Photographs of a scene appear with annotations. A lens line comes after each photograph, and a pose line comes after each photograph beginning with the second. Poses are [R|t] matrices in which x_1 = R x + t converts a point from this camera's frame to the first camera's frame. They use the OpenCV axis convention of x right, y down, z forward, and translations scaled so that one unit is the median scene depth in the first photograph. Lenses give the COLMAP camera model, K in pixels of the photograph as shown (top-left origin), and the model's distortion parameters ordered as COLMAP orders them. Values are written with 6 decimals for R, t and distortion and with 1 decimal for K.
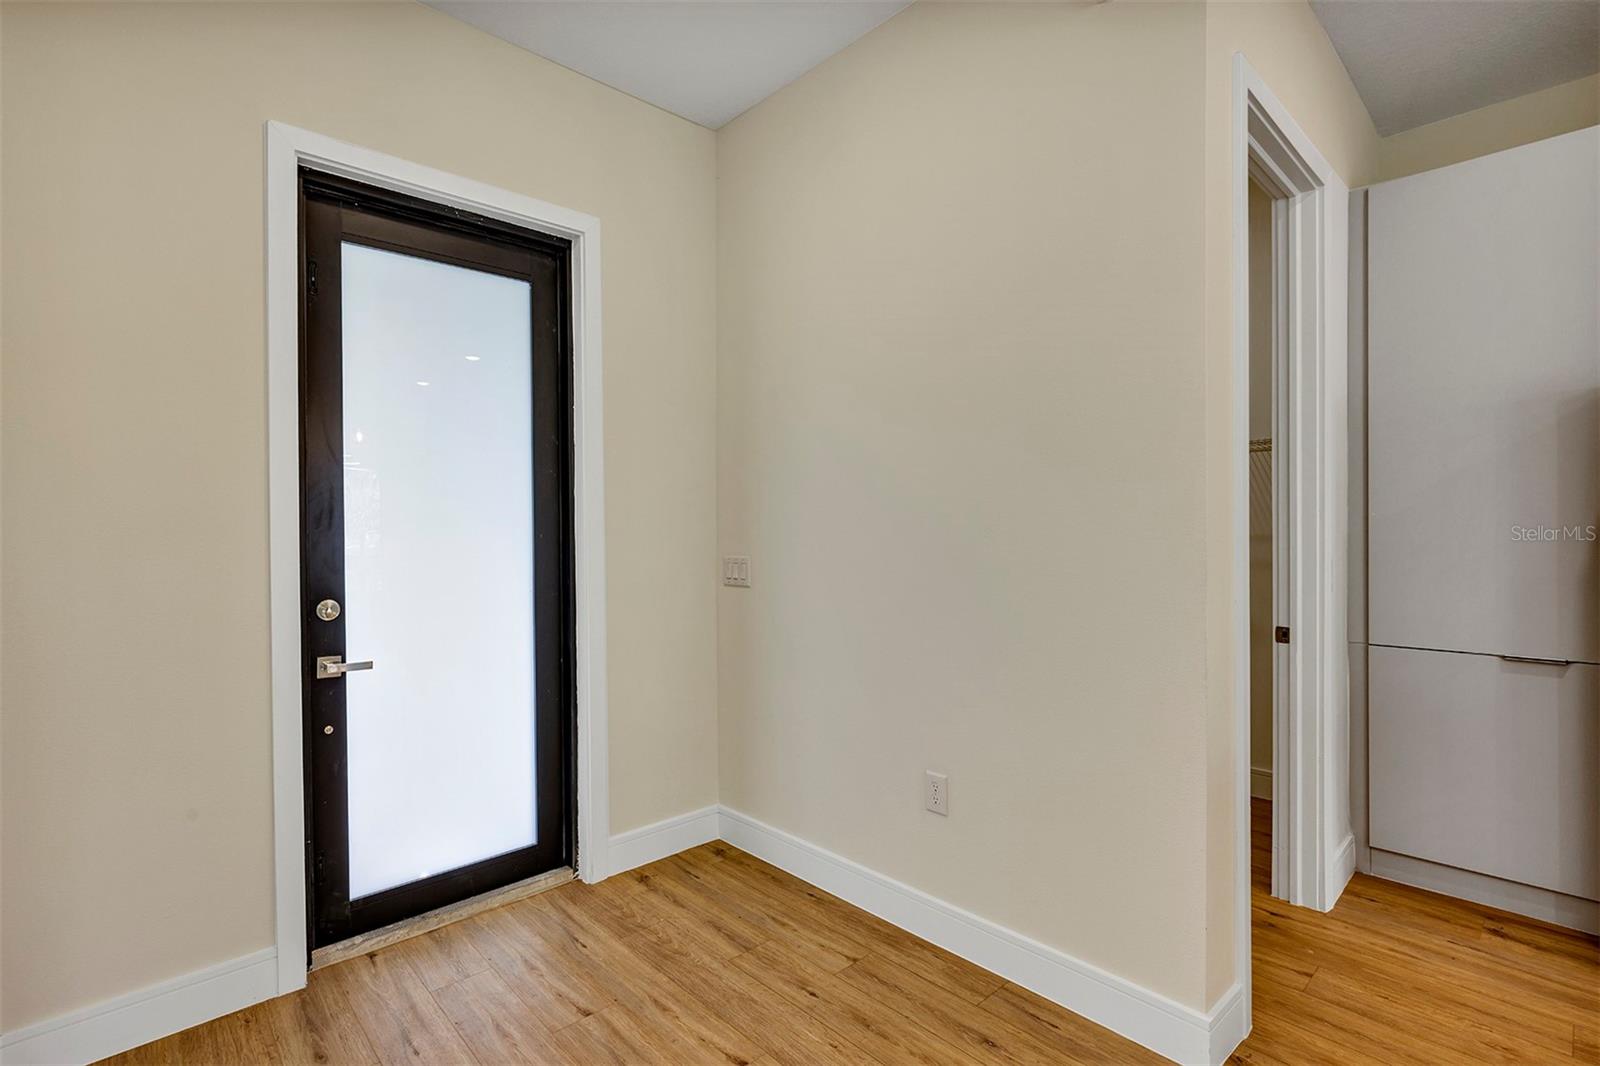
lens RADIAL K [[764.0, 0, 807.0], [0, 764.0, 544.3], [0, 0, 1]] dist [0.001595, 0.000180]
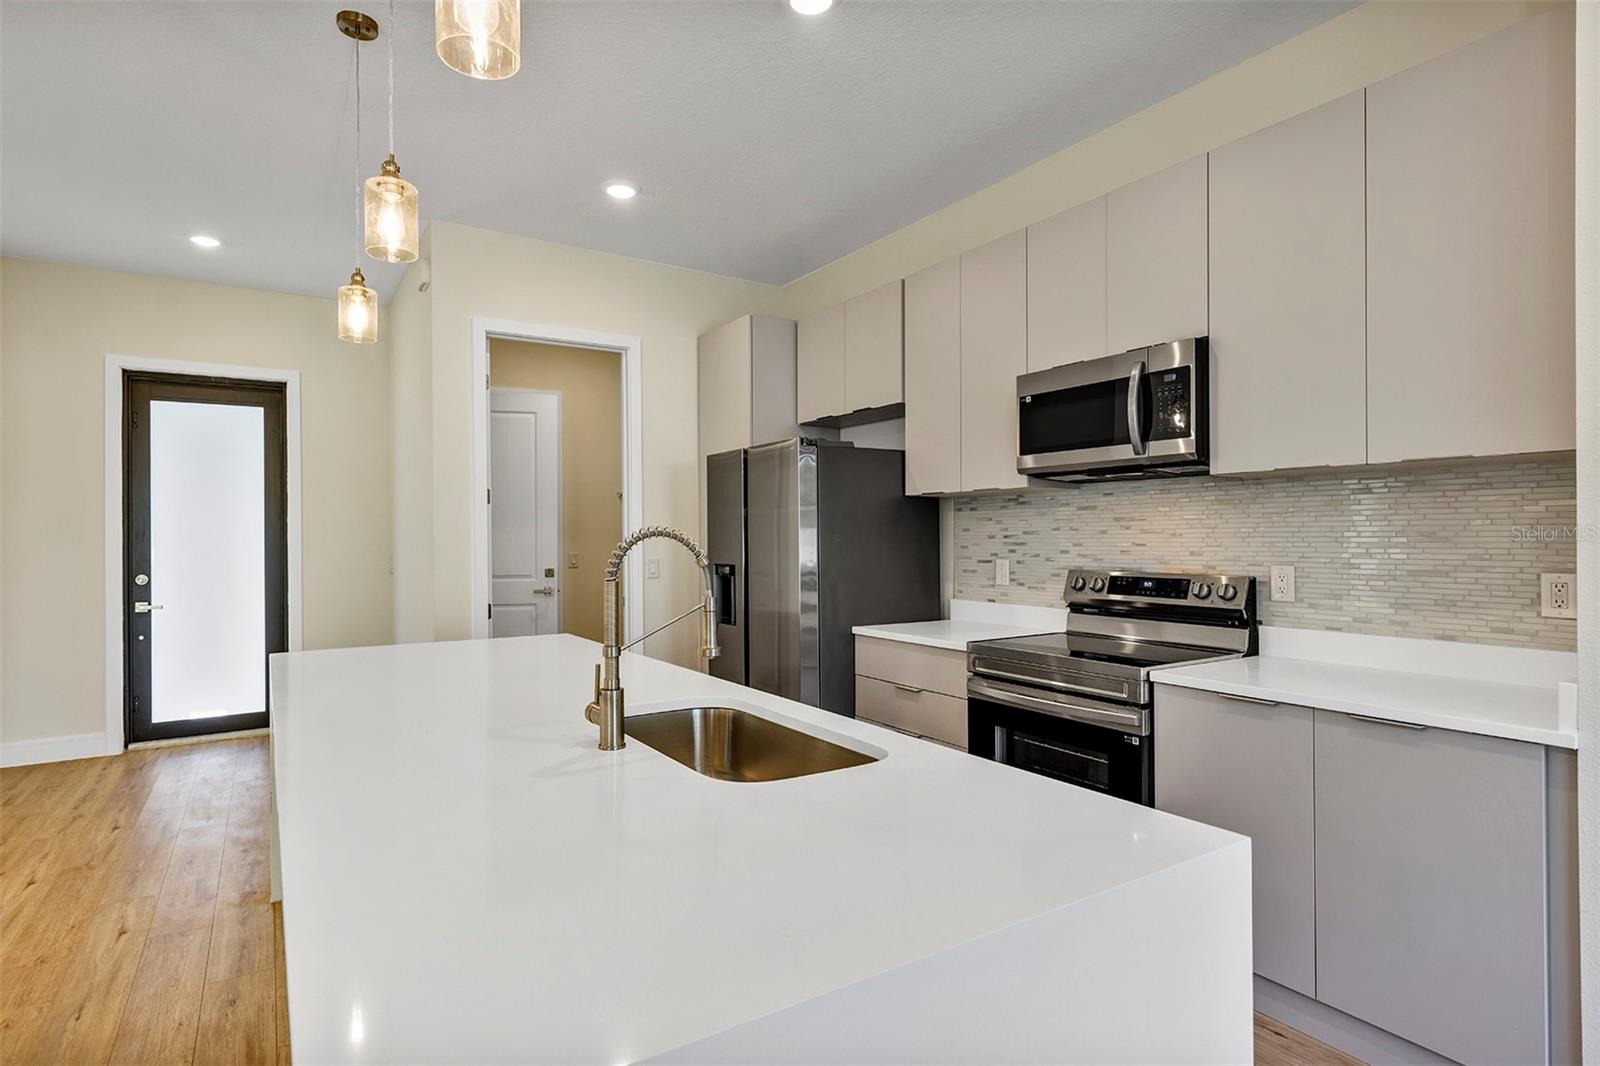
lens RADIAL K [[818.8, 0, 797.9], [0, 818.8, 539.6], [0, 0, 1]] dist [-0.001915, 0.002356]
pose [[0.979979, 0.001487, -0.199095, 1.425023], [-0.005082, 0.999833, -0.017544, 0.007910], [0.199036, 0.018205, 0.979823, -0.745016]]
